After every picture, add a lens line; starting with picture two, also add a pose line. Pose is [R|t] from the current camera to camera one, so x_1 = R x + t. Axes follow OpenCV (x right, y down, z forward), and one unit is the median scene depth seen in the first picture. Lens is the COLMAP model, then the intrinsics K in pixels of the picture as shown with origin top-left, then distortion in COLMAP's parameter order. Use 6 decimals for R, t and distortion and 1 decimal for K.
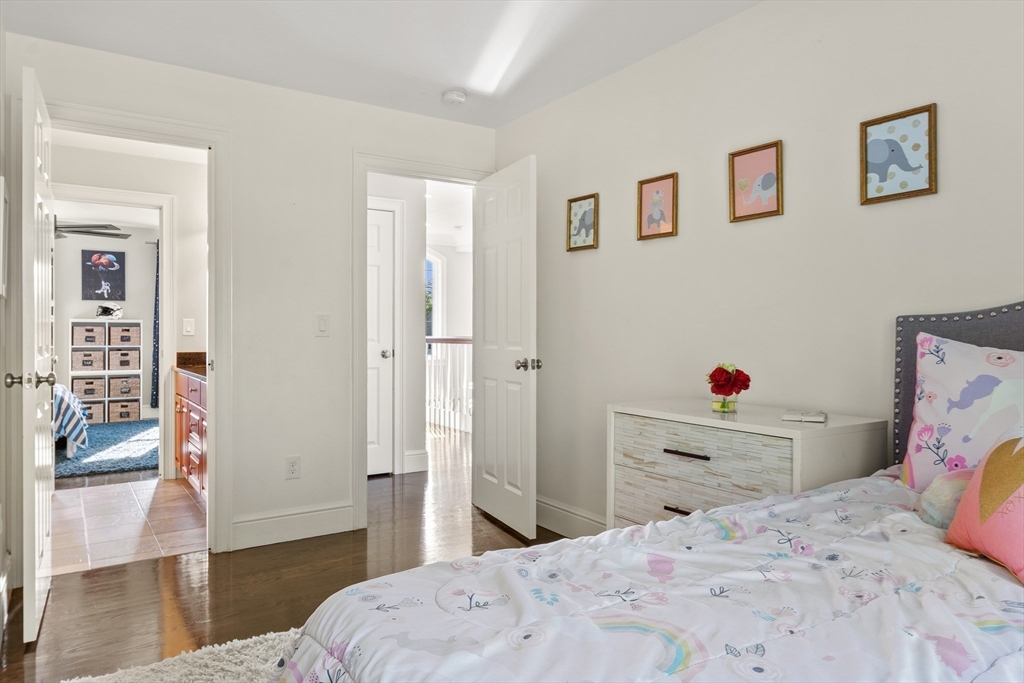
lens RADIAL K [[680.1, 0, 513.4], [0, 680.1, 340.0], [0, 0, 1]] dist [0.012822, 0.002286]
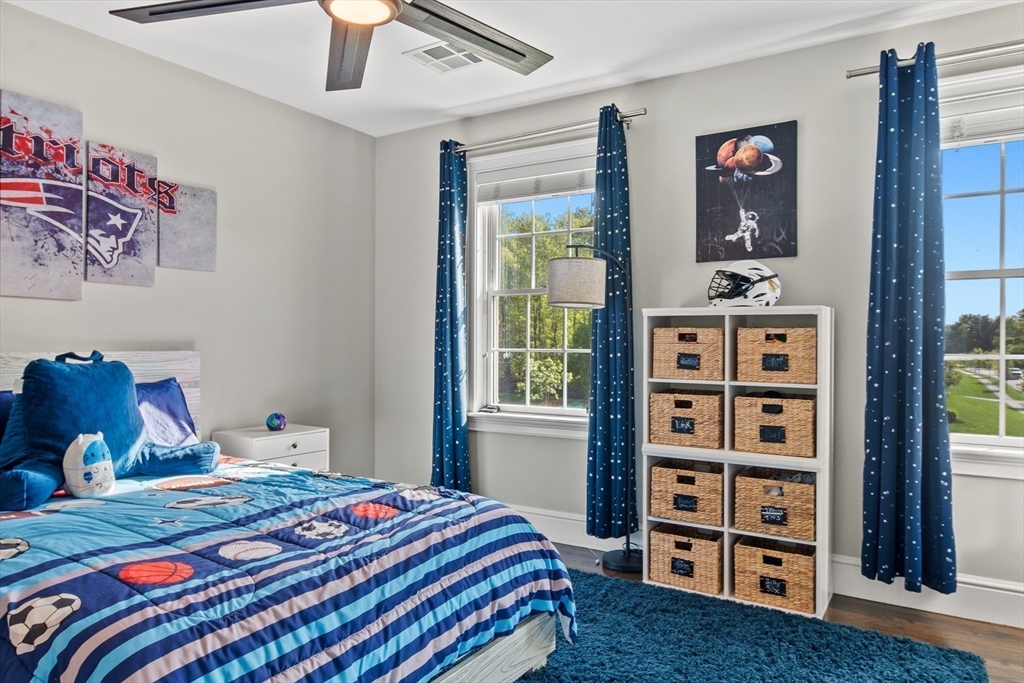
lens RADIAL K [[680.1, 0, 510.5], [0, 680.1, 340.8], [0, 0, 1]] dist [0.012822, 0.002286]
pose [[0.428453, 0.000538, -0.903564, -0.318643], [-0.012359, 0.999910, -0.005265, -0.009149], [0.903479, 0.013423, 0.428421, 0.736109]]
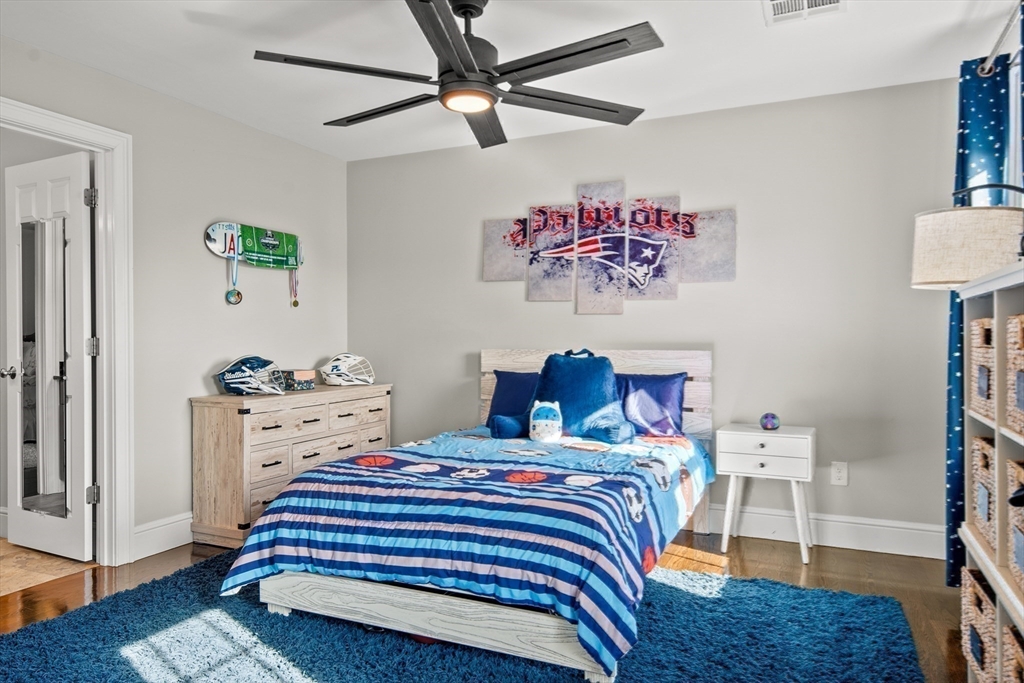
lens RADIAL K [[680.1, 0, 508.5], [0, 680.1, 346.4], [0, 0, 1]] dist [0.012822, 0.002286]
pose [[-0.836292, 0.004193, -0.548268, -0.426433], [-0.007437, 0.999792, 0.018989, -0.016806], [0.548234, 0.019957, -0.836087, 1.243107]]
